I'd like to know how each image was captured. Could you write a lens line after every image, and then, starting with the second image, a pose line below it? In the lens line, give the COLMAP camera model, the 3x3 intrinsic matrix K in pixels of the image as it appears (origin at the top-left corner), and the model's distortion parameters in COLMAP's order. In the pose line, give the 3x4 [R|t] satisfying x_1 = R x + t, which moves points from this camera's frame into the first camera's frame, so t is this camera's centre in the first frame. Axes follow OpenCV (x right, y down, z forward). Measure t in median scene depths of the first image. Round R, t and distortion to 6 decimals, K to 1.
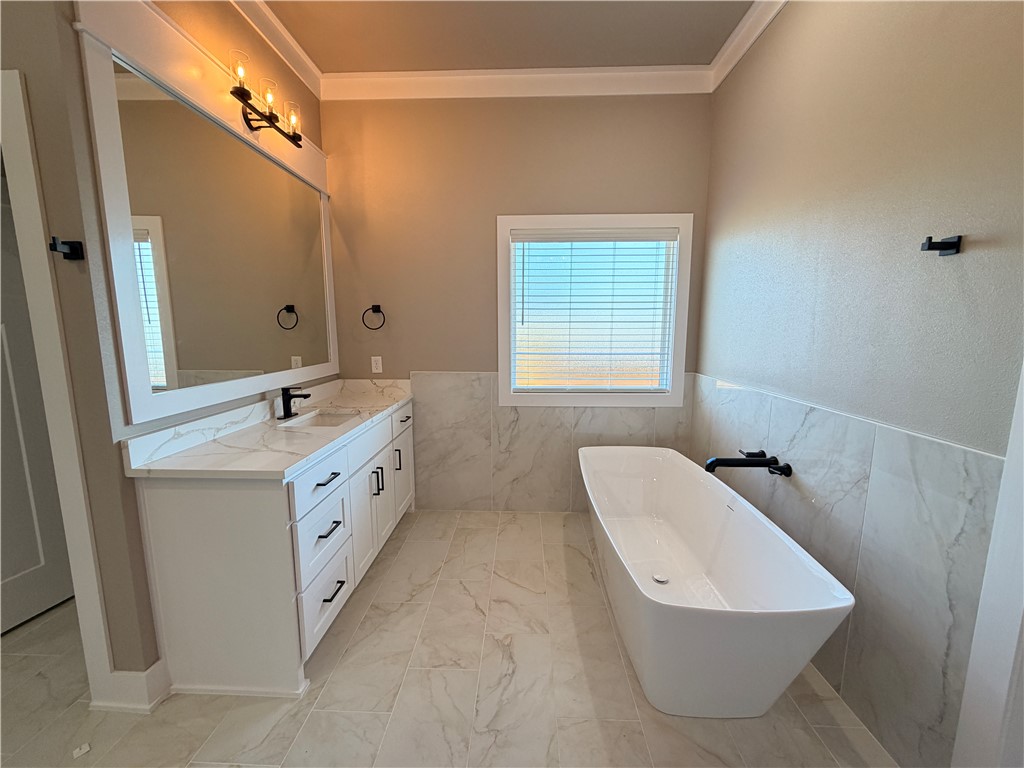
lens RADIAL K [[406.6, 0, 512.1], [0, 406.6, 384.5], [0, 0, 1]] dist [0.000391, -0.001201]
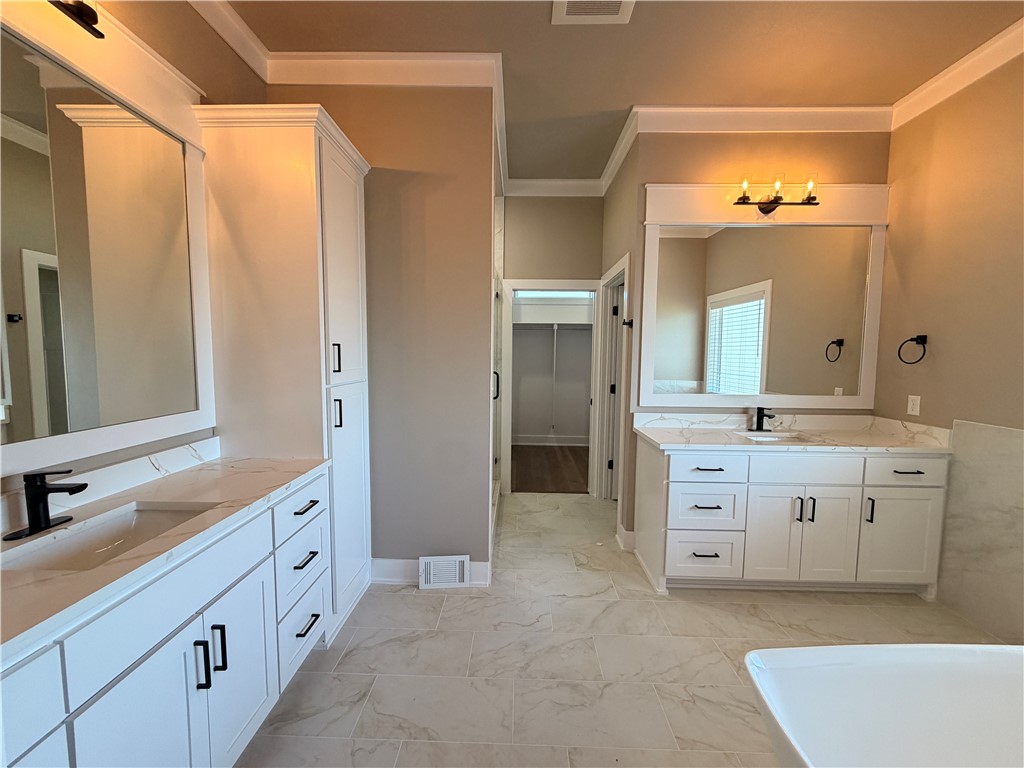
lens RADIAL K [[406.6, 0, 511.1], [0, 406.6, 384.5], [0, 0, 1]] dist [0.000391, -0.001201]
pose [[0.009509, 0.072004, -0.997359, 0.632036], [-0.150919, 0.986082, 0.069751, -0.030638], [0.988500, 0.149857, 0.020243, 0.189489]]
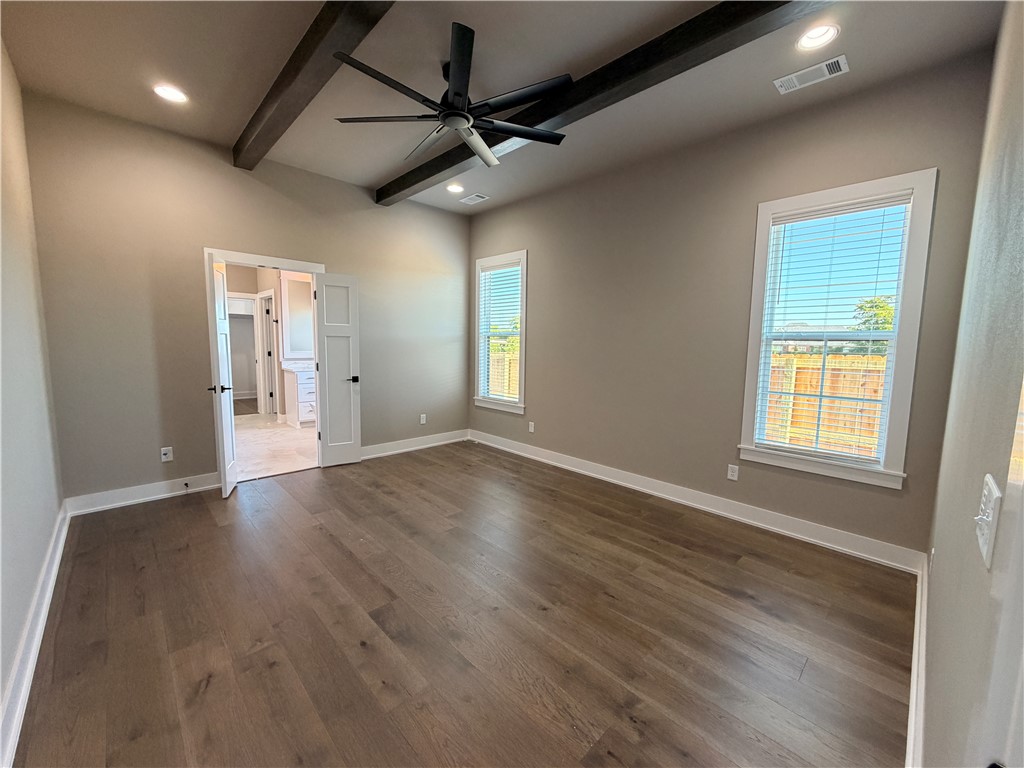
lens RADIAL K [[406.6, 0, 516.6], [0, 406.6, 385.7], [0, 0, 1]] dist [0.000391, -0.001201]
pose [[0.726901, 0.086015, -0.681334, 2.458062], [-0.114975, 0.993365, 0.002743, 0.054448], [0.677049, 0.076343, 0.731967, -0.330857]]
